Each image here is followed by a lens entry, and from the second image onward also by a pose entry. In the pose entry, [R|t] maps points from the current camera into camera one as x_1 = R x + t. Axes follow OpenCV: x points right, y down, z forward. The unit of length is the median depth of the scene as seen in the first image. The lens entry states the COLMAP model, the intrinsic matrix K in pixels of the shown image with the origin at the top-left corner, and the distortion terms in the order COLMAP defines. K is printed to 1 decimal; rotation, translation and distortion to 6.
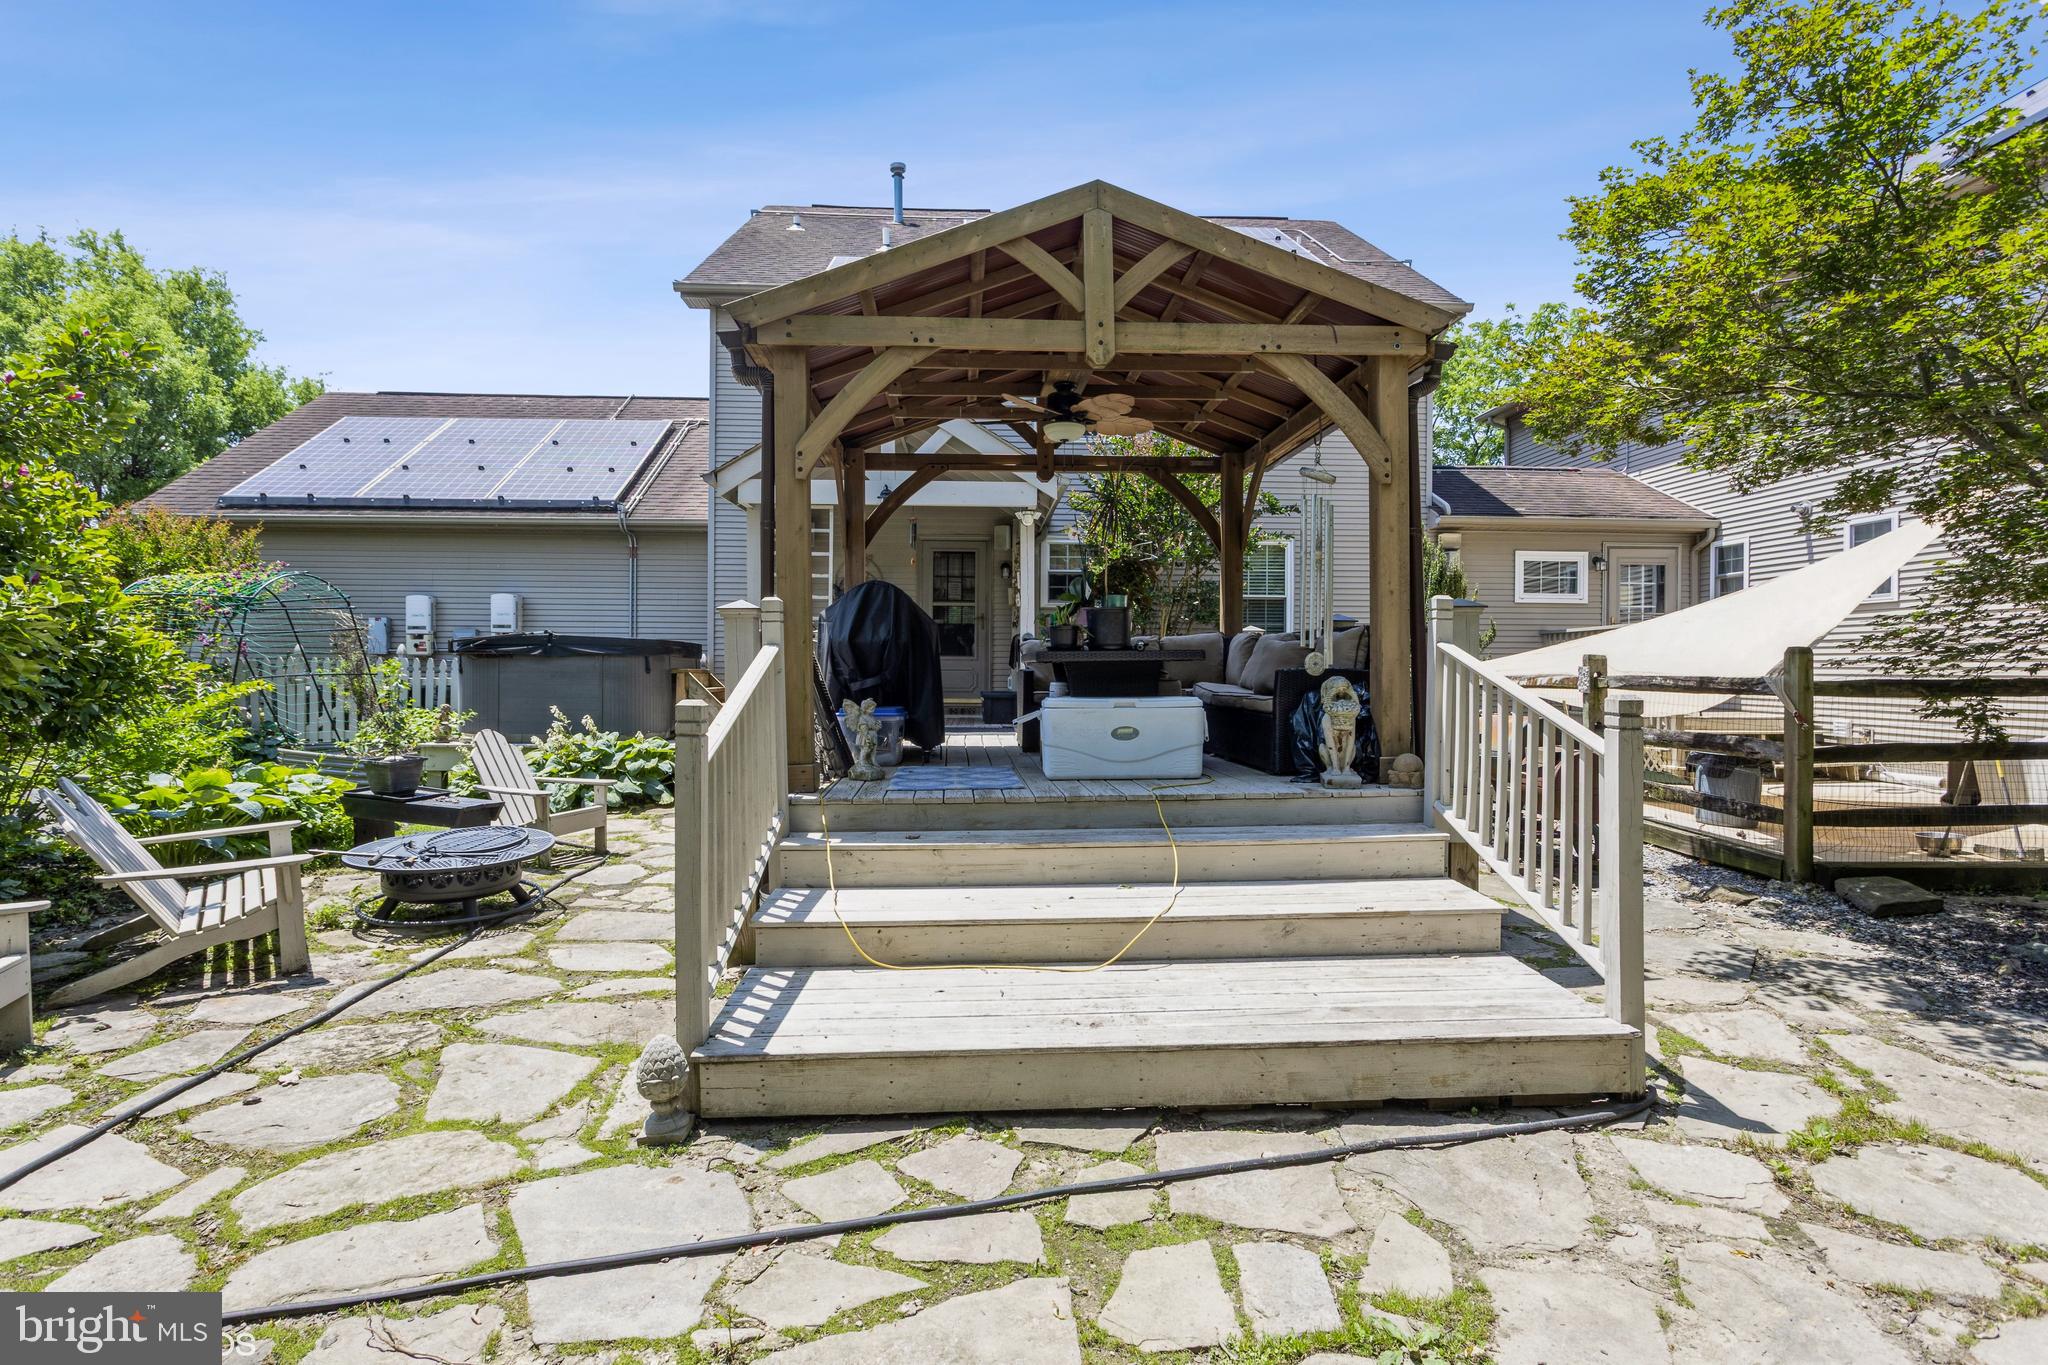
lens RADIAL K [[990.8, 0, 1037.4], [0, 990.8, 667.9], [0, 0, 1]] dist [0.000994, -0.000359]
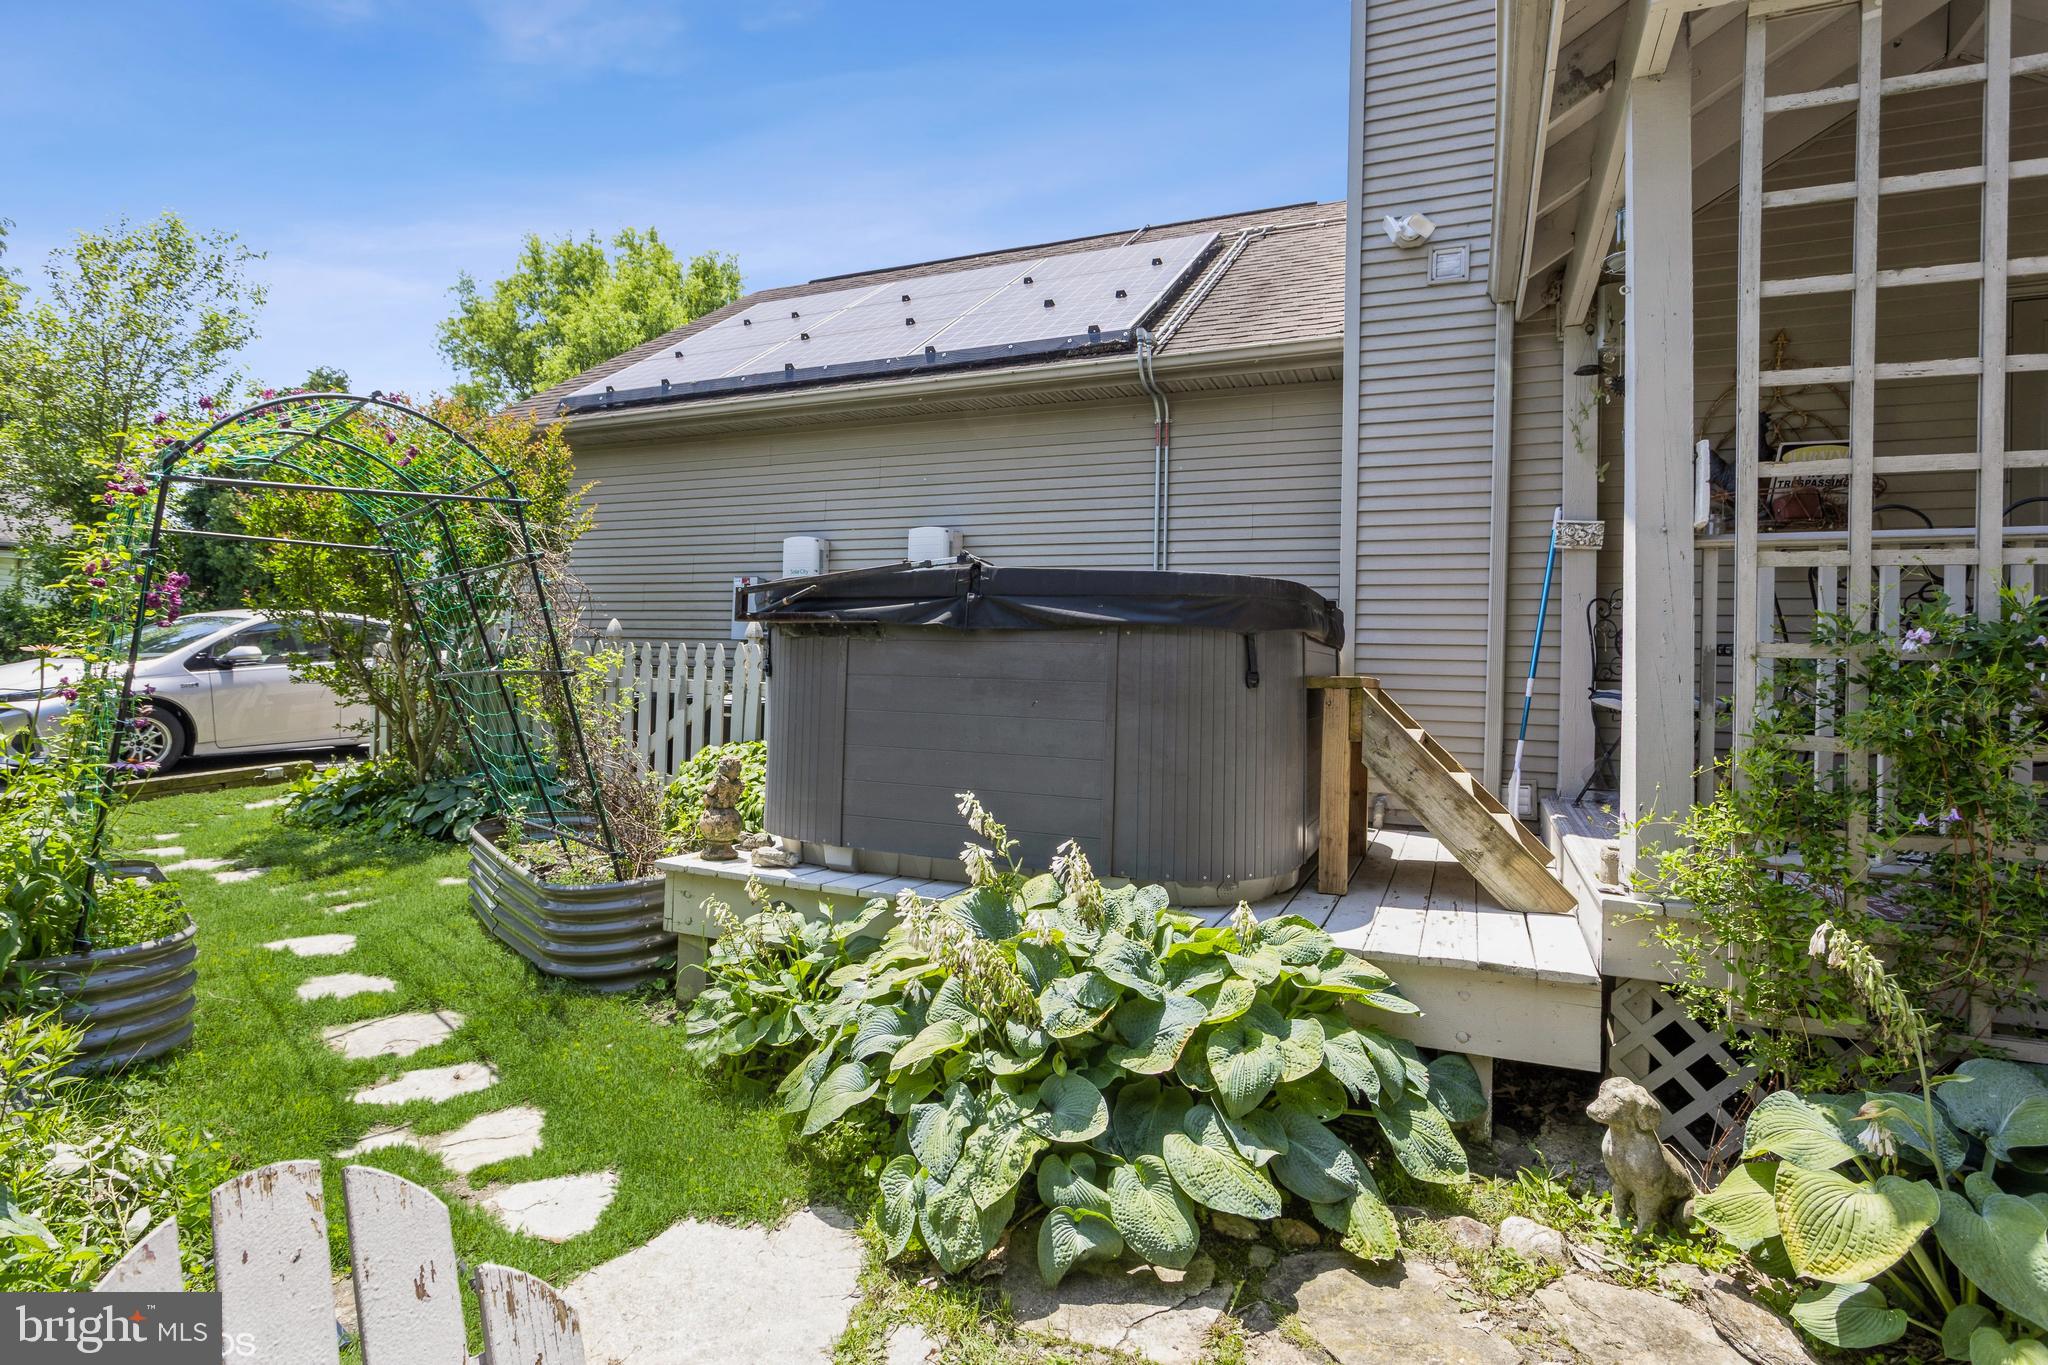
lens RADIAL K [[990.8, 0, 1029.8], [0, 990.8, 672.0], [0, 0, 1]] dist [0.000994, -0.000359]
pose [[0.892541, 0.018140, -0.450601, -0.252280], [-0.021062, 0.999777, -0.001473, 0.002068], [0.450474, 0.010805, 0.892724, 0.554073]]
